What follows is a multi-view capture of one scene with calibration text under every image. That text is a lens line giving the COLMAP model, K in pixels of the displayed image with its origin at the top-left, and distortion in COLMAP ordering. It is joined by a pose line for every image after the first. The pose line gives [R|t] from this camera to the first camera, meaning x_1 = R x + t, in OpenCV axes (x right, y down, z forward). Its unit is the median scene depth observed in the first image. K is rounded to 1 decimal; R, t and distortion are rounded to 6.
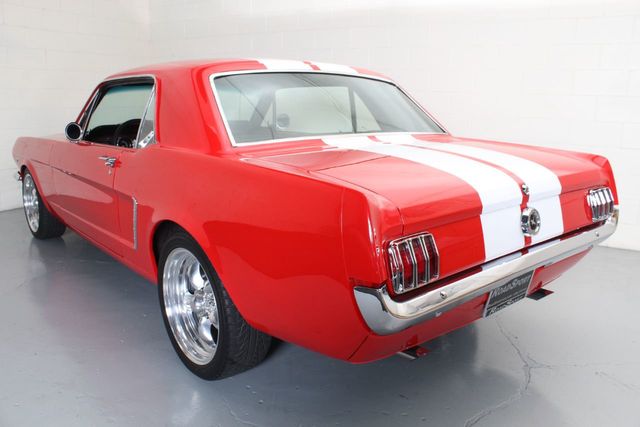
lens RADIAL K [[532.4, 0, 320.0], [0, 532.4, 213.5], [0, 0, 1]] dist [-0.134417, 0.005284]
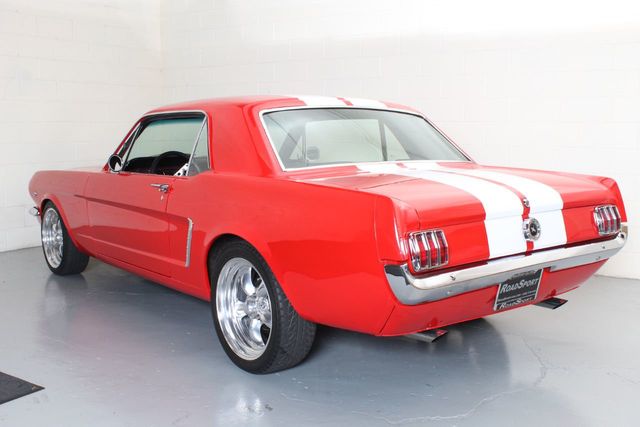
lens RADIAL K [[720.3, 0, 320.0], [0, 720.3, 213.5], [0, 0, 1]] dist [-0.180425, -0.015813]
pose [[0.999451, -0.008320, -0.032083, -0.024198], [0.005123, 0.995127, -0.098464, 0.110785], [0.032746, 0.098246, 0.994623, -0.518261]]
